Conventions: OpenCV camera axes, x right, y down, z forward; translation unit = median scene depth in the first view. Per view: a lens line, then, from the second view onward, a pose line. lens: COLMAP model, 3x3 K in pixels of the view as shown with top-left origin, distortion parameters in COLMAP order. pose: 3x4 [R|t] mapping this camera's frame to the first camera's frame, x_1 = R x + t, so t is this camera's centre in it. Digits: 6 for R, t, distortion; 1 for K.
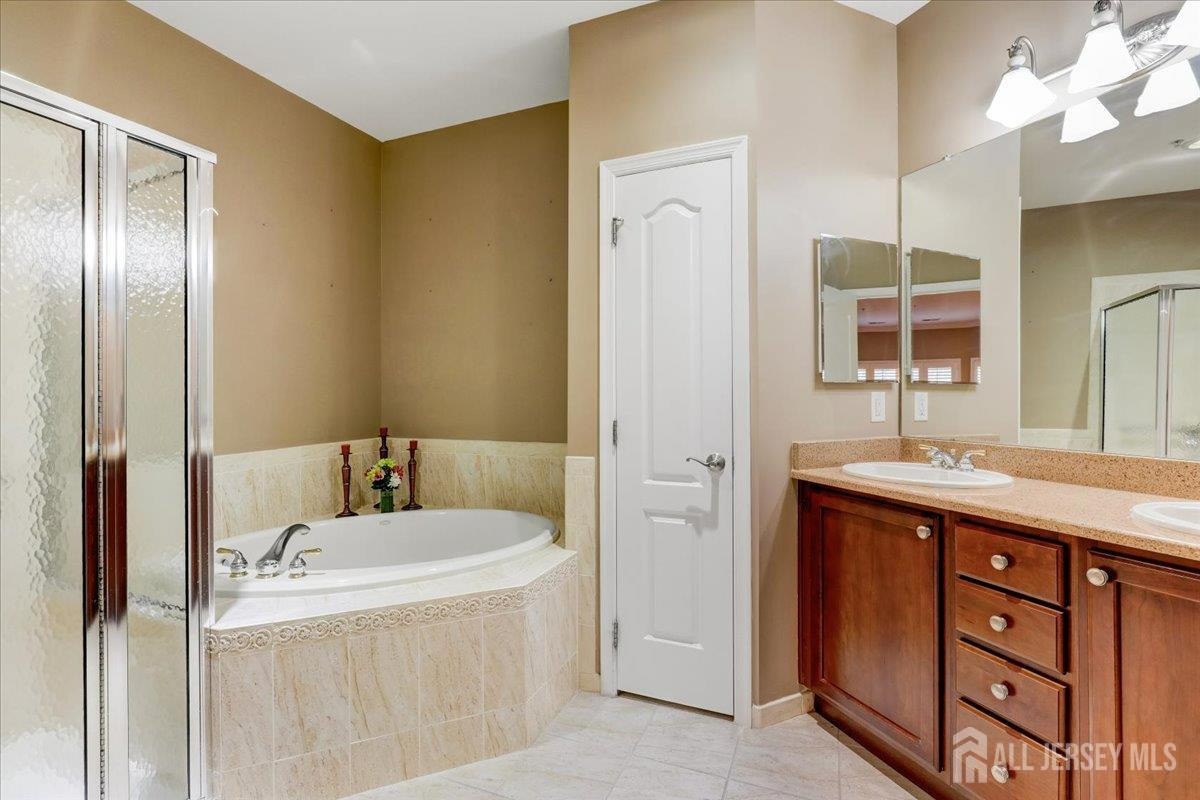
lens RADIAL K [[569.9, 0, 597.2], [0, 569.9, 394.6], [0, 0, 1]] dist [-0.001565, 0.000315]
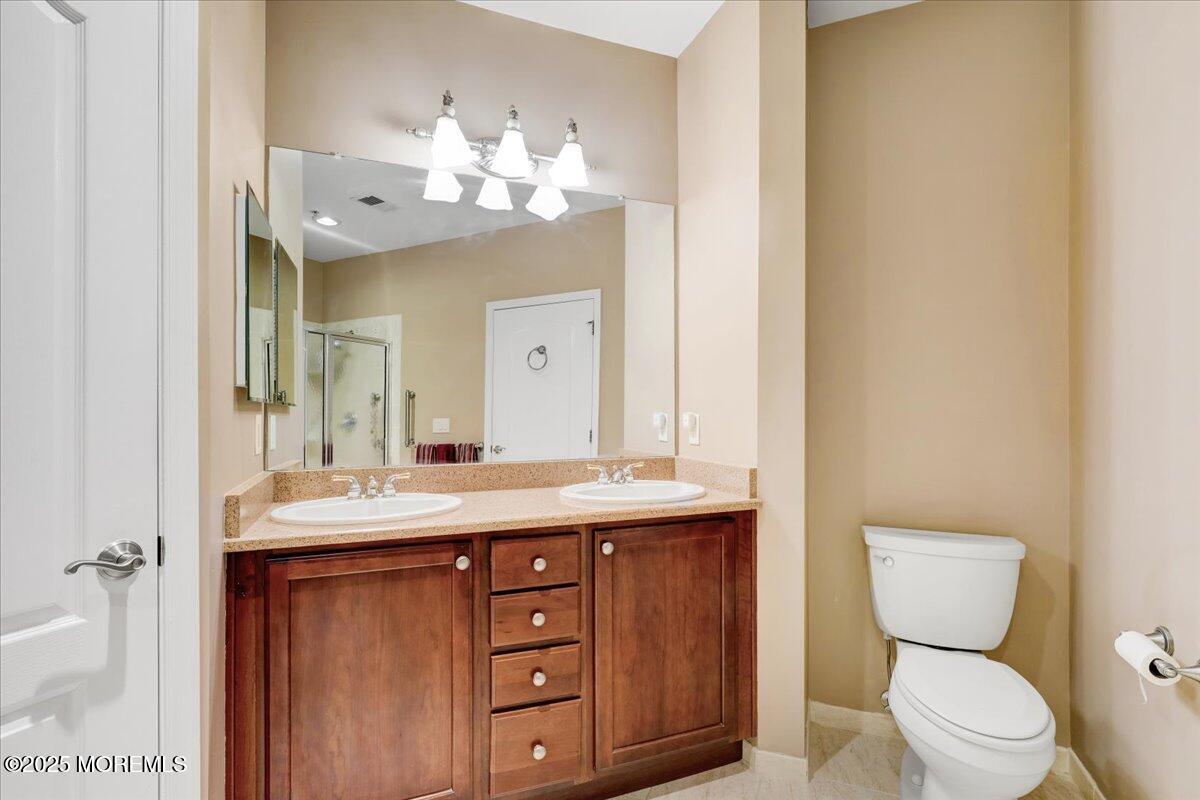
lens RADIAL K [[569.9, 0, 595.2], [0, 569.9, 407.7], [0, 0, 1]] dist [-0.001565, 0.000315]
pose [[-0.016773, 0.009051, 0.999818, -0.386253], [0.004555, 0.999949, -0.008976, -0.006346], [-0.999849, 0.004403, -0.016814, 0.807662]]
